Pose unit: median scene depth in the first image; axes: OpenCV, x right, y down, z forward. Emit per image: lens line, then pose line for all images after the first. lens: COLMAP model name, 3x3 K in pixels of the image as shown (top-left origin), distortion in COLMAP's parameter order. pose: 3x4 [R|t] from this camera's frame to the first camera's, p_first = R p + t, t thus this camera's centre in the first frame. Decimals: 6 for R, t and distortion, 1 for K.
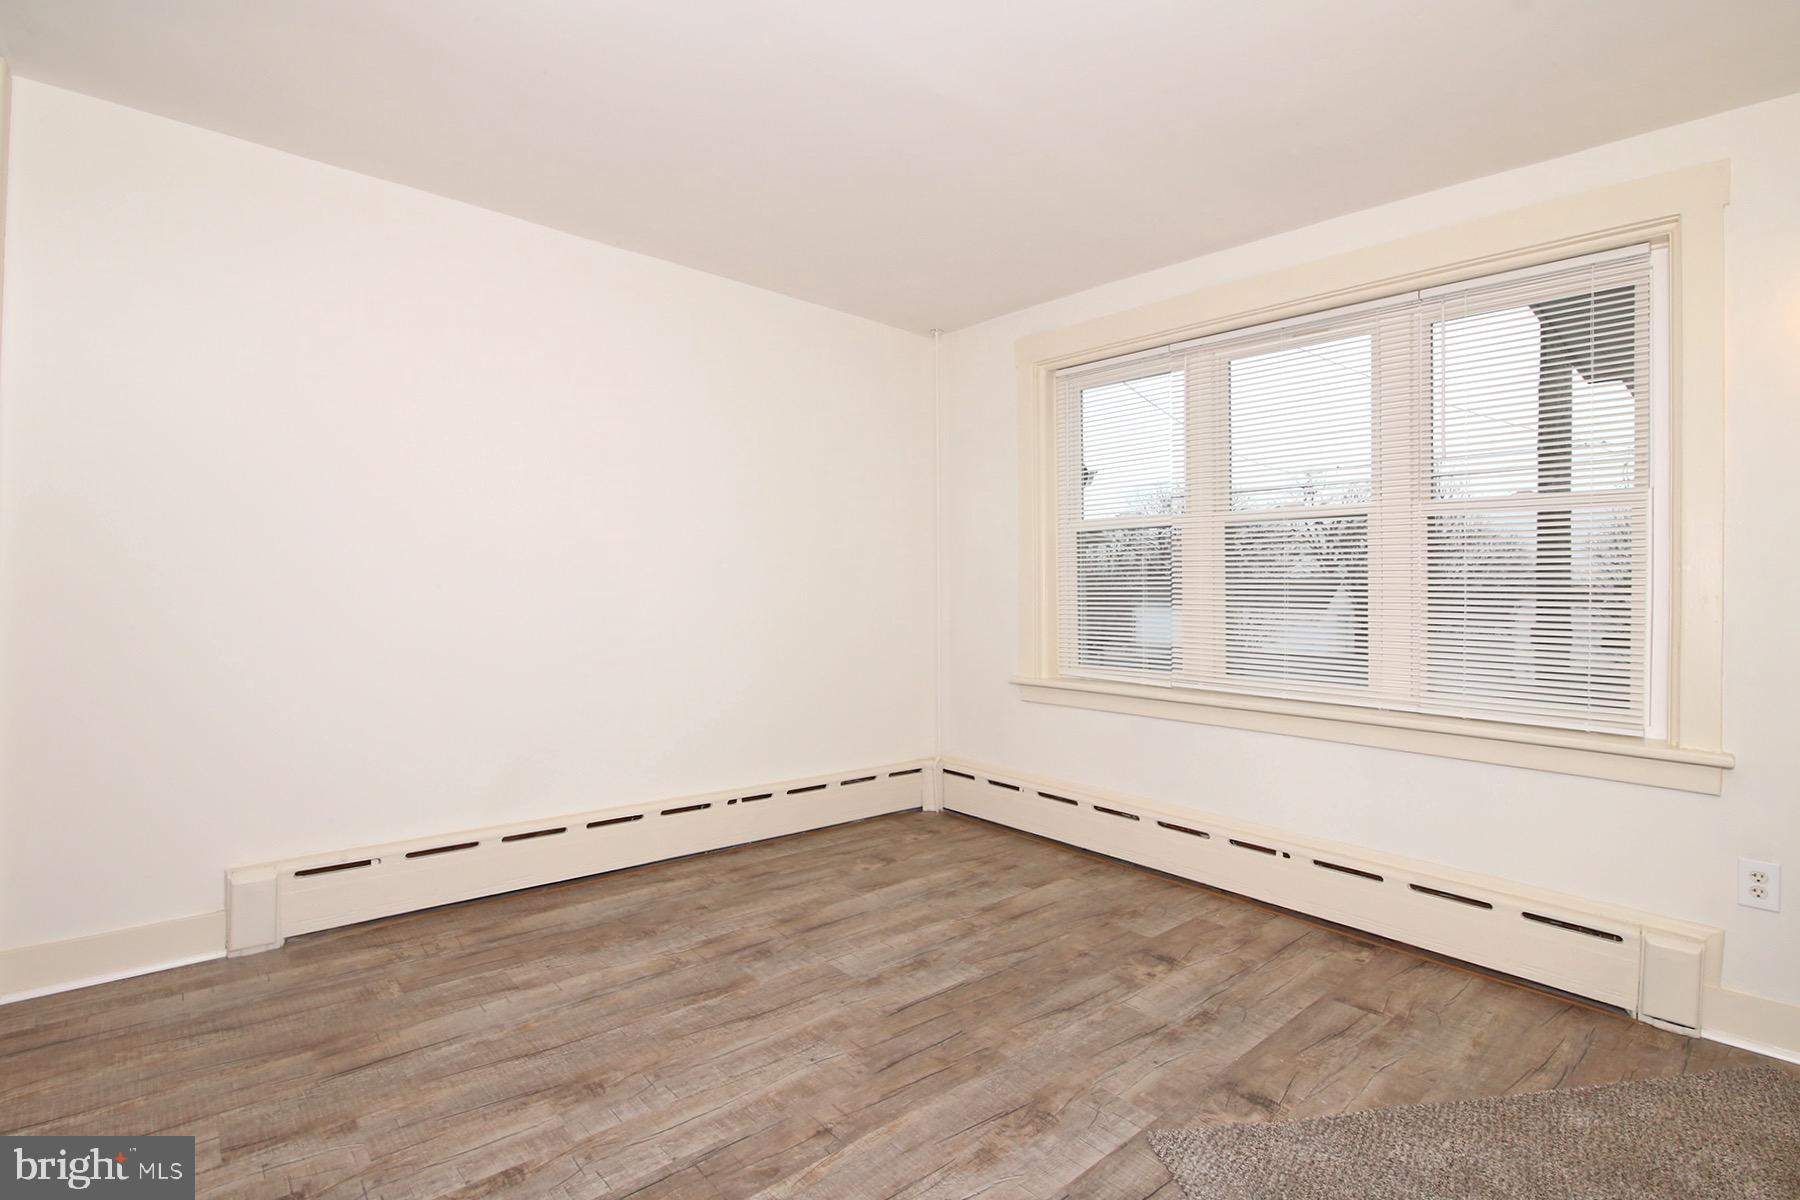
lens RADIAL K [[838.6, 0, 891.7], [0, 838.6, 613.8], [0, 0, 1]] dist [-0.009673, 0.001140]
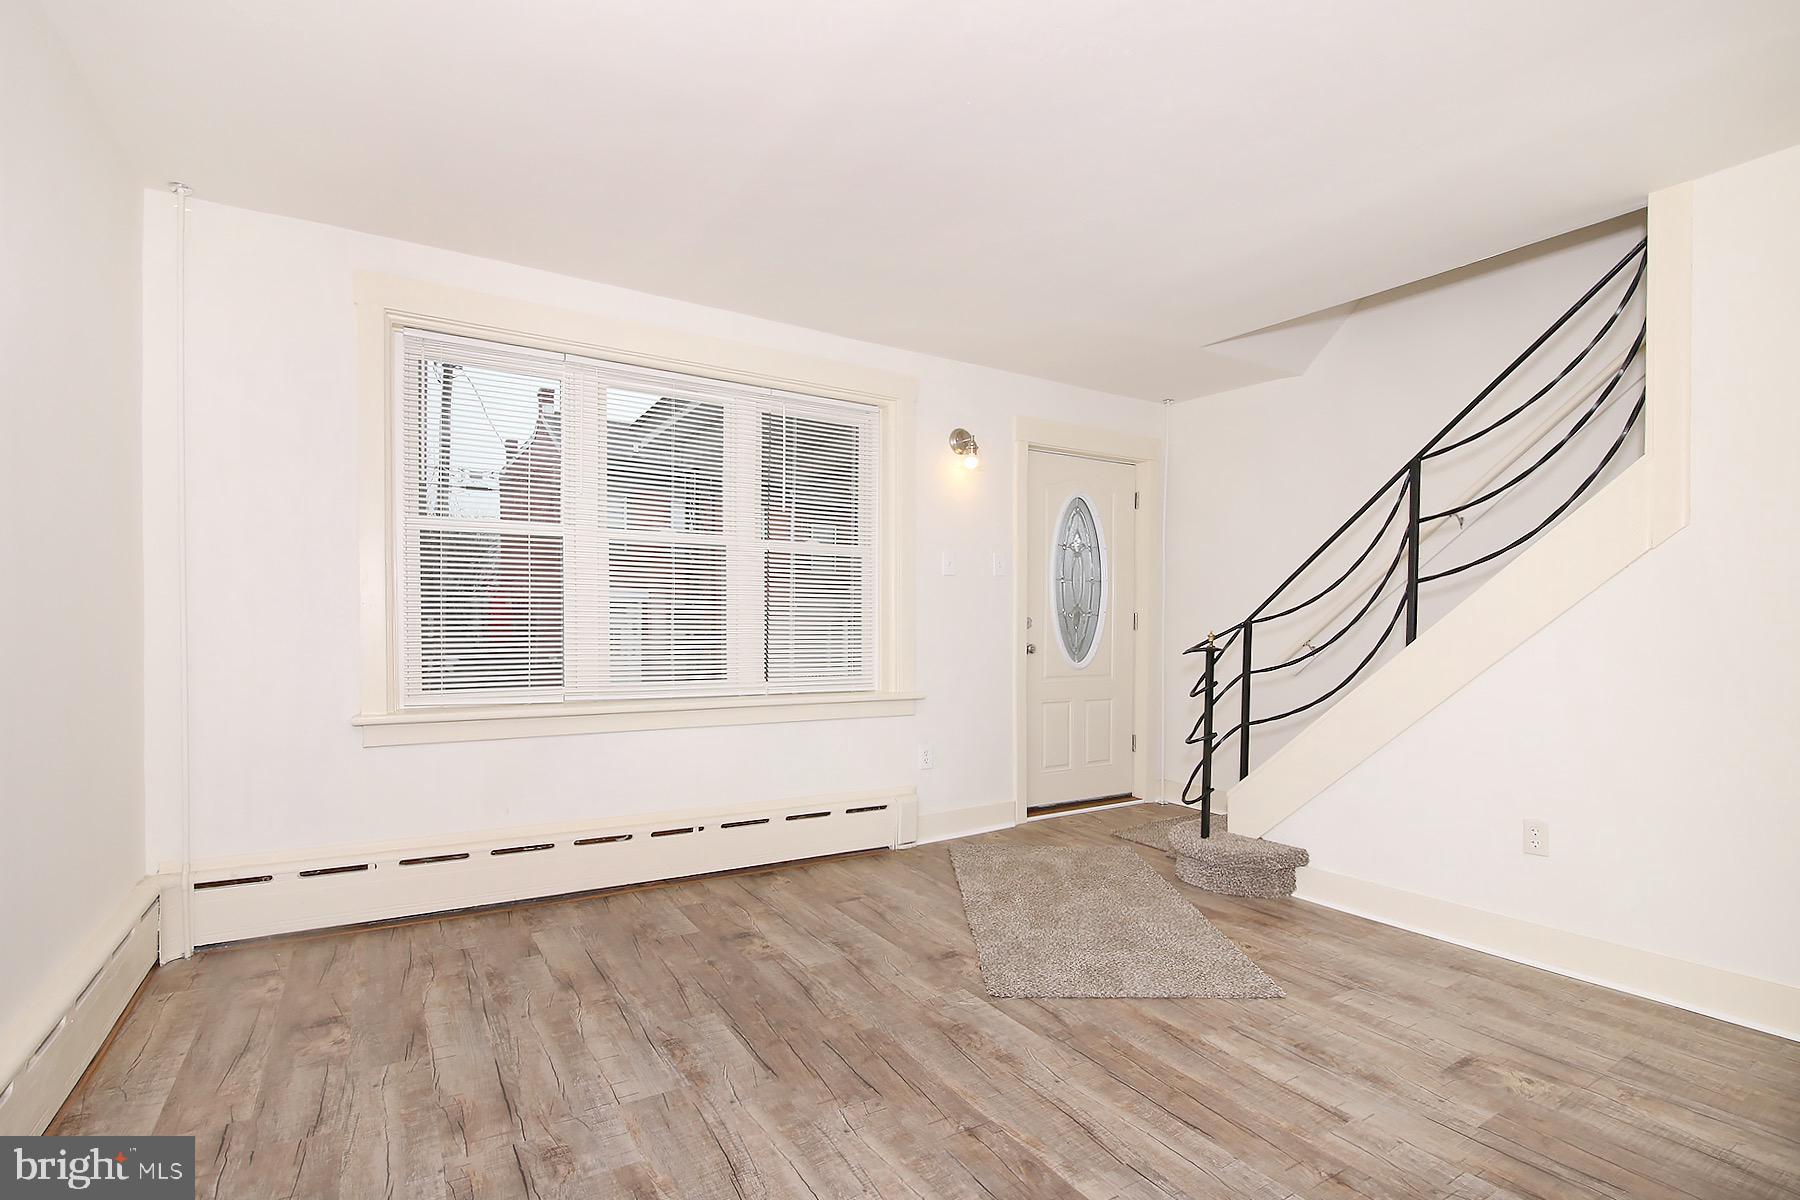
lens RADIAL K [[838.6, 0, 911.4], [0, 838.6, 591.6], [0, 0, 1]] dist [-0.009673, 0.001140]
pose [[0.163203, 0.010799, 0.986533, -0.779741], [0.013531, 0.999822, -0.013183, -0.031192], [-0.986500, 0.015501, 0.163028, 0.612517]]
